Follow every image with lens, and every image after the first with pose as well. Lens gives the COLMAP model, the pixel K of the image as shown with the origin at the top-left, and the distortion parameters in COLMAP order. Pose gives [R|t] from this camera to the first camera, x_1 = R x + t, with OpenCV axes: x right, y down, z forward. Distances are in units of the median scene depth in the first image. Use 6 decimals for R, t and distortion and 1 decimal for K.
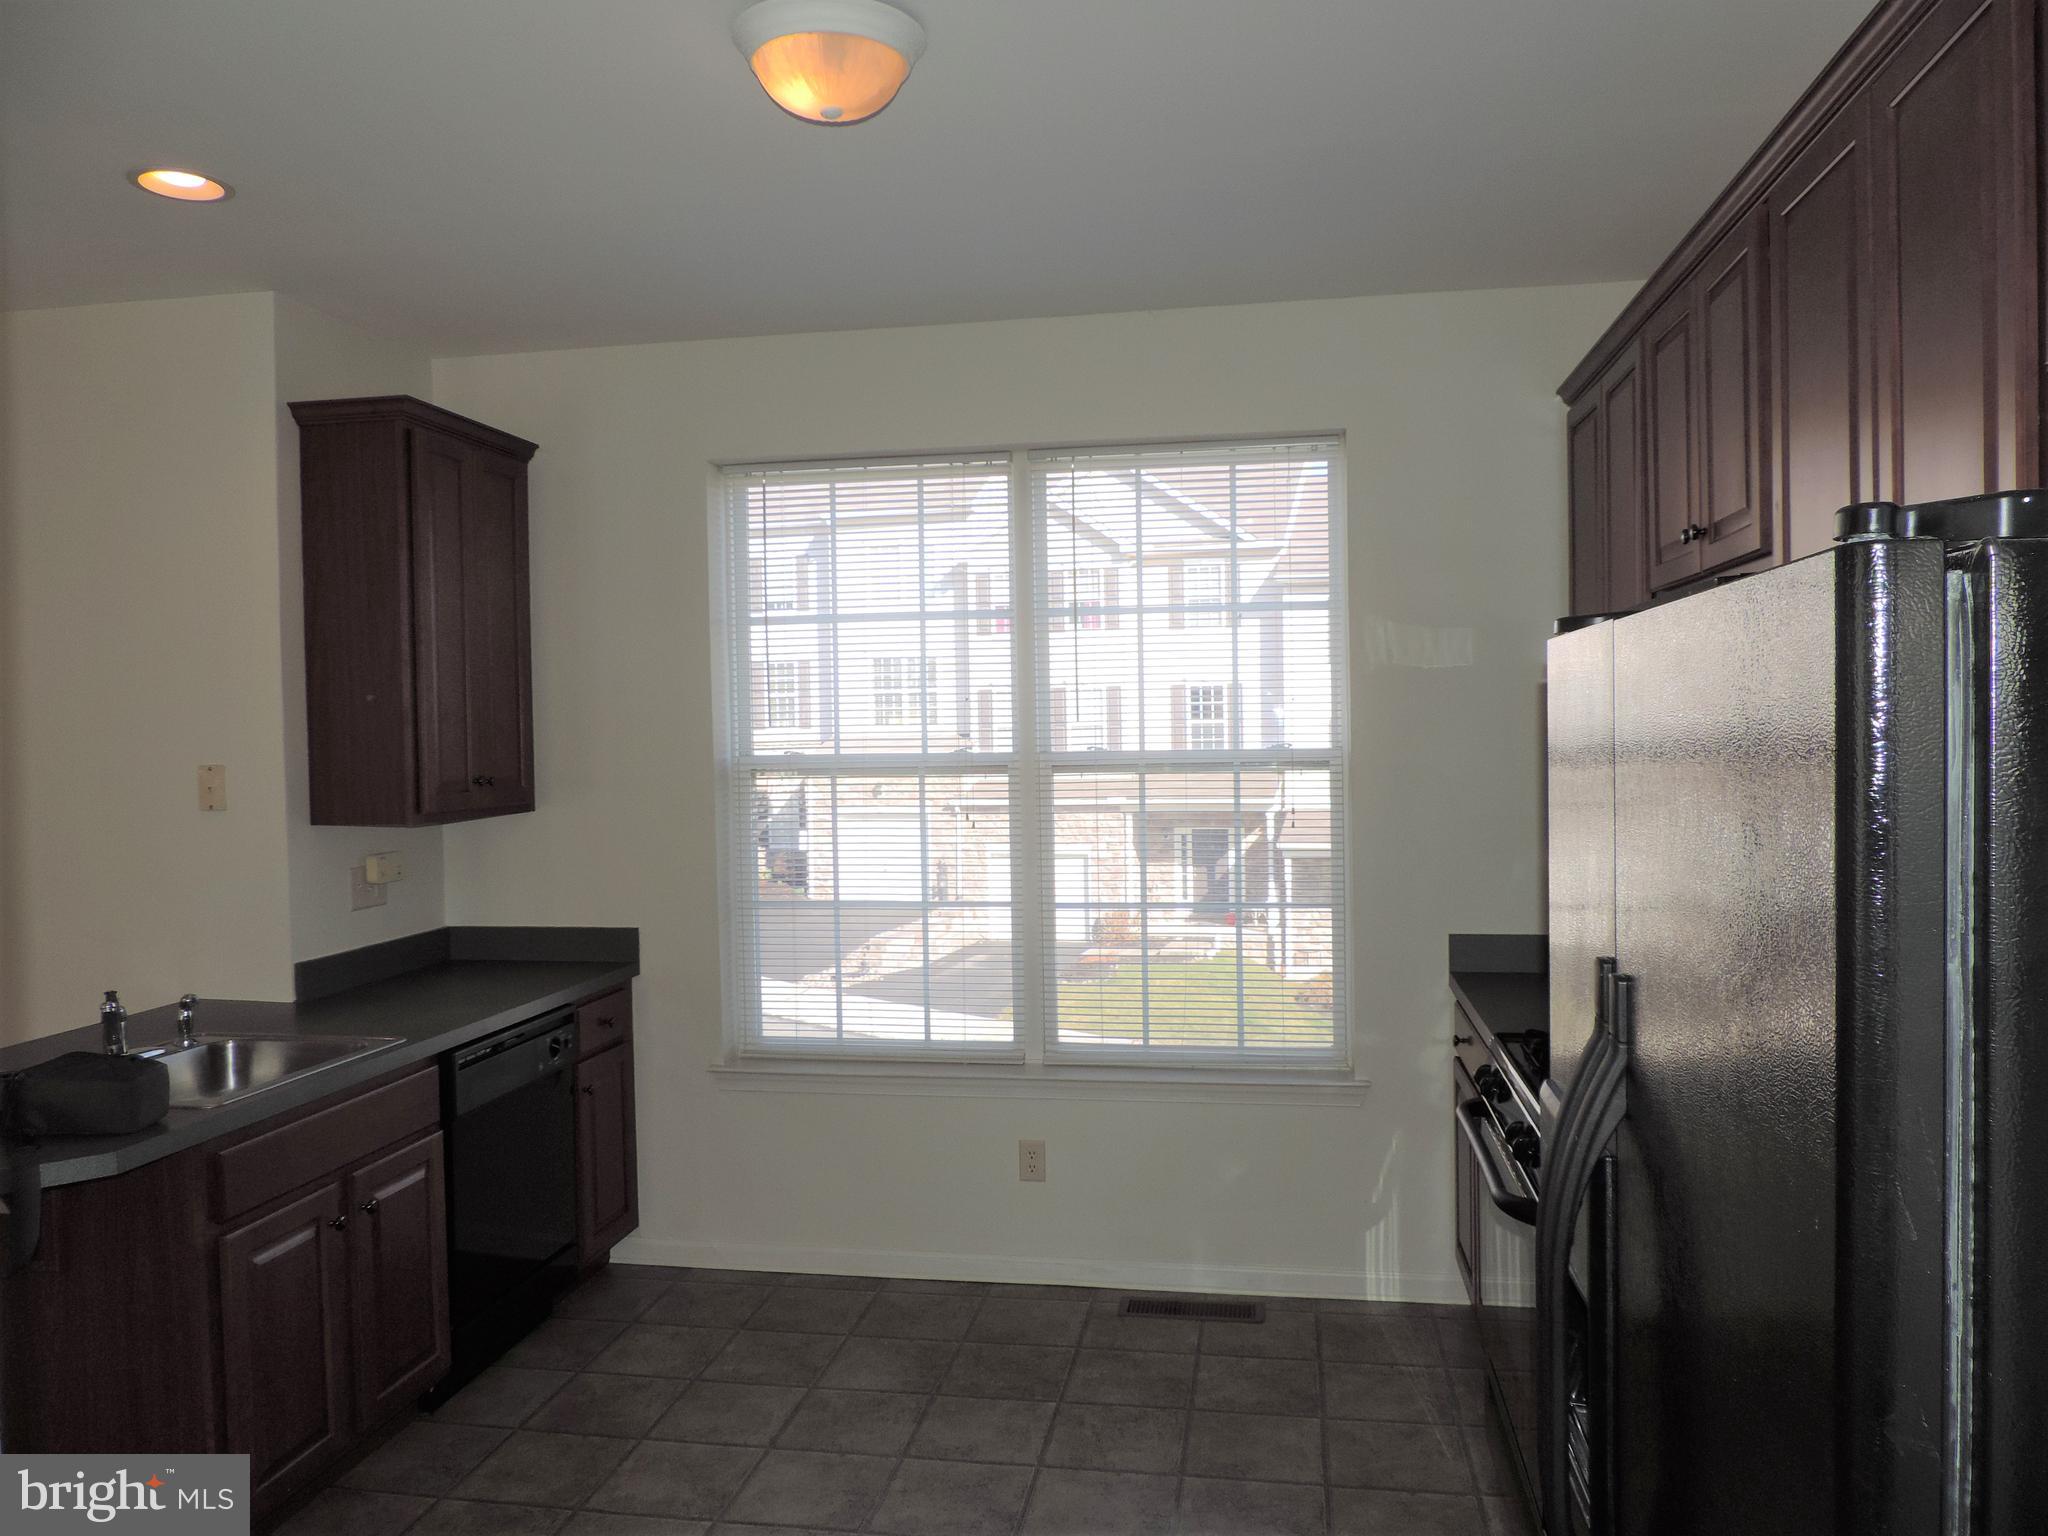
lens RADIAL K [[1430.9, 0, 1028.5], [0, 1430.9, 779.3], [0, 0, 1]] dist [-0.018045, -0.003627]
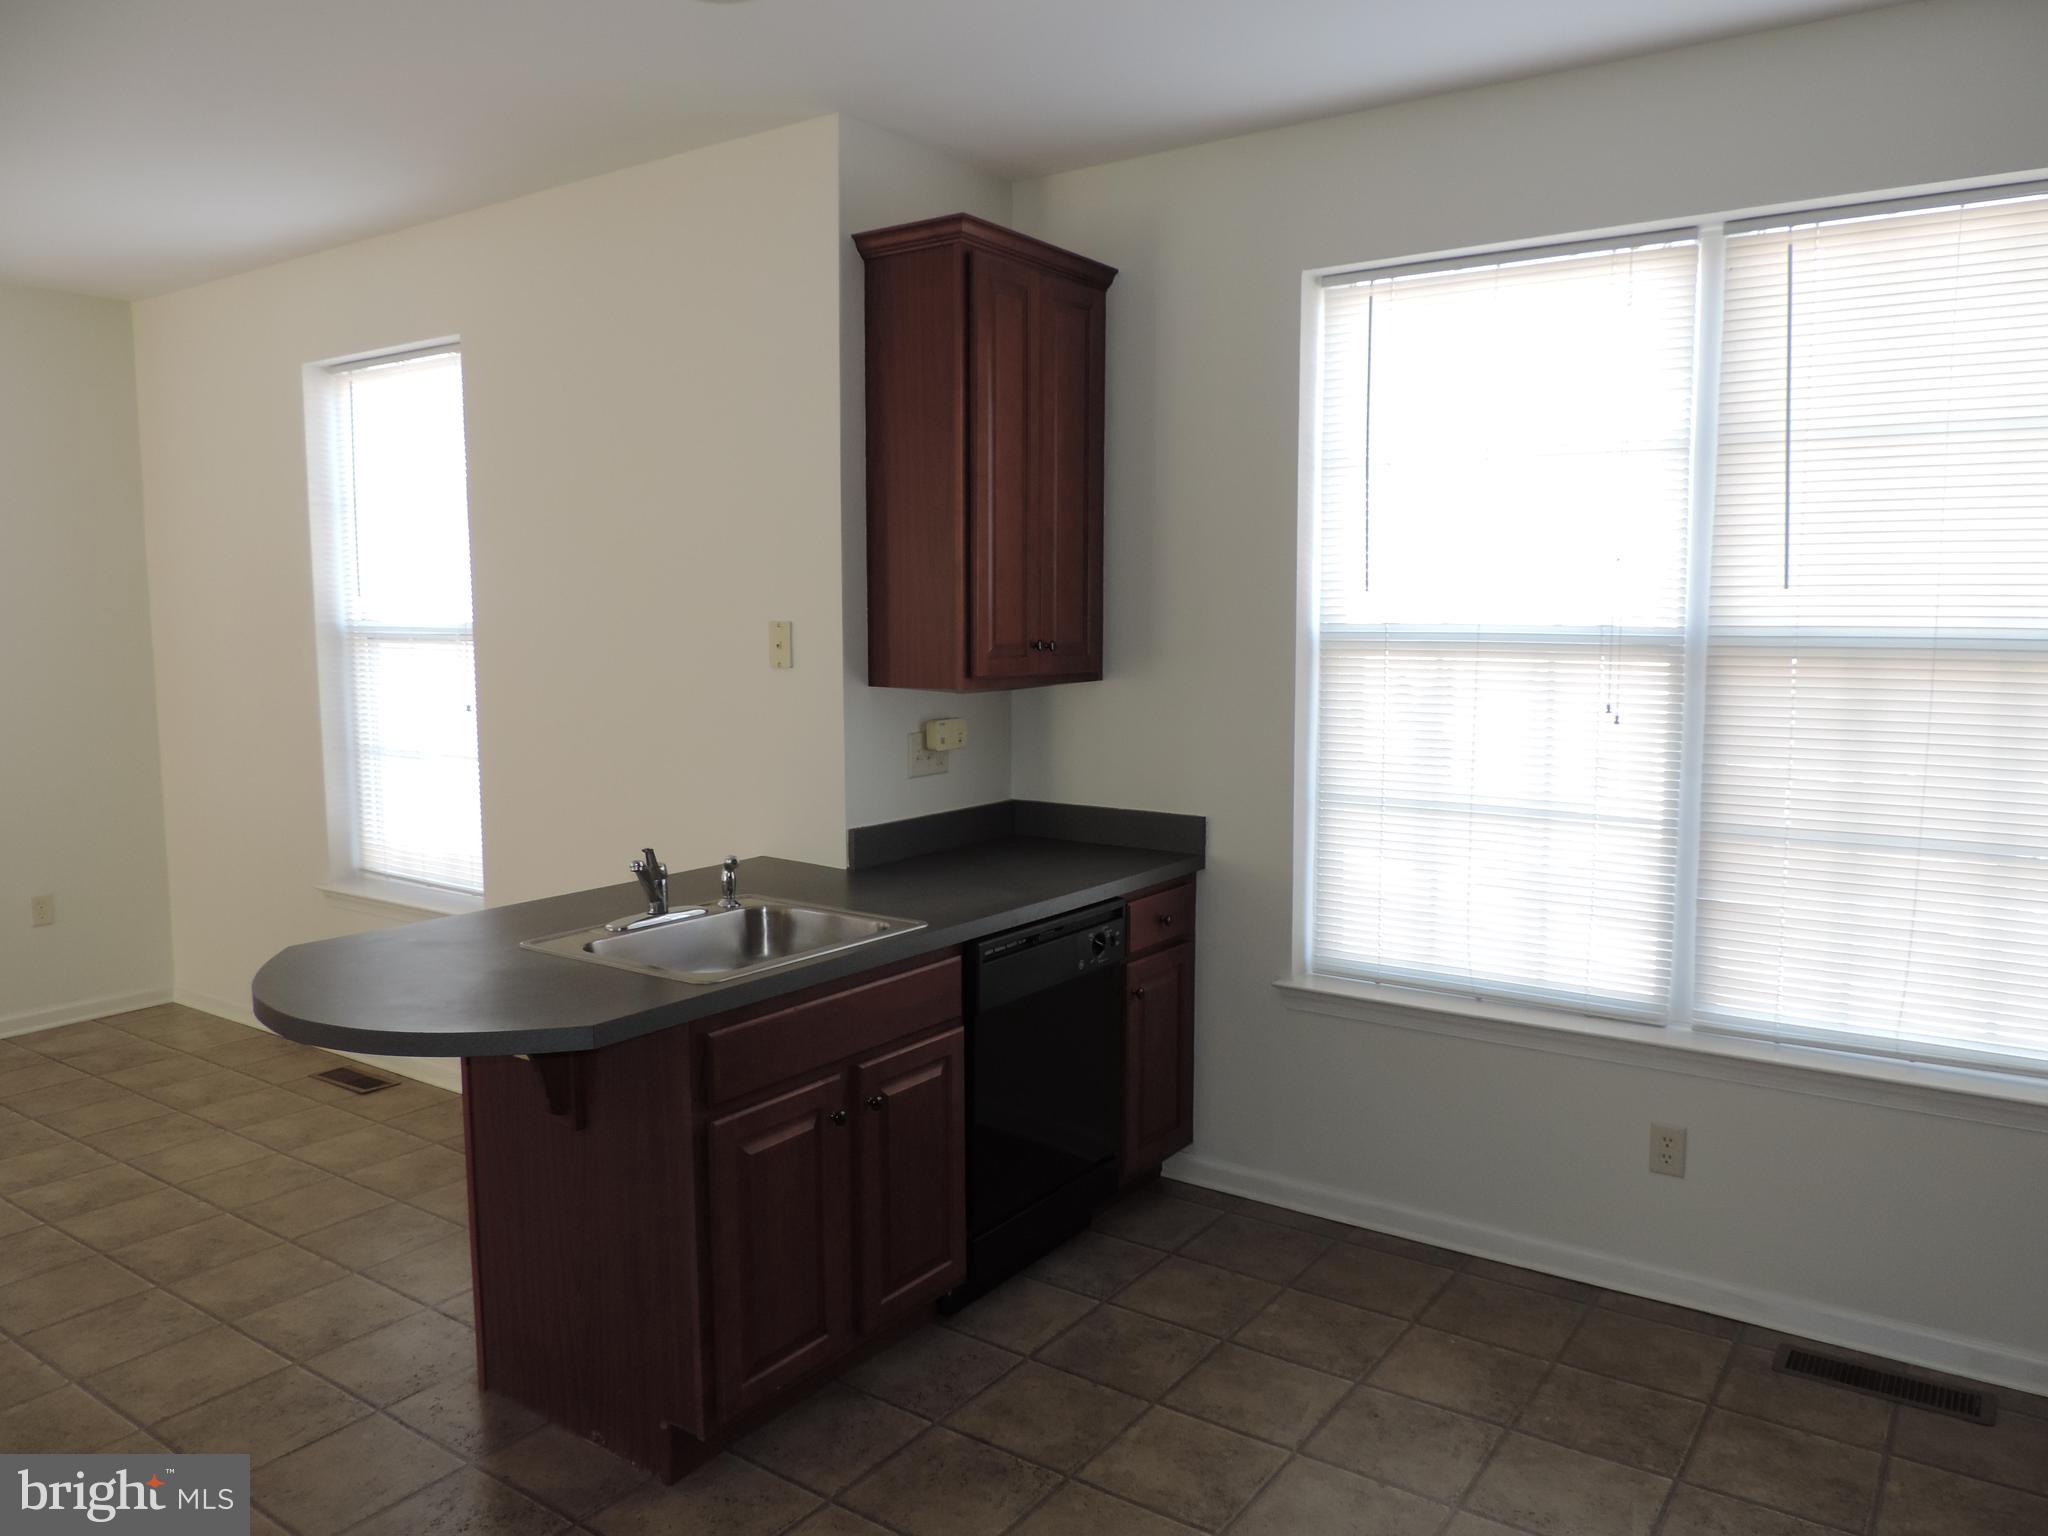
lens RADIAL K [[1456.0, 0, 1024.0], [0, 1456.0, 768.0], [0, 0, 1]] dist [-0.004917, -0.020335]
pose [[0.904103, 0.063579, -0.422559, 0.008113], [-0.031416, 0.996083, 0.082657, 0.002290], [0.426159, -0.061455, 0.902559, 0.168371]]
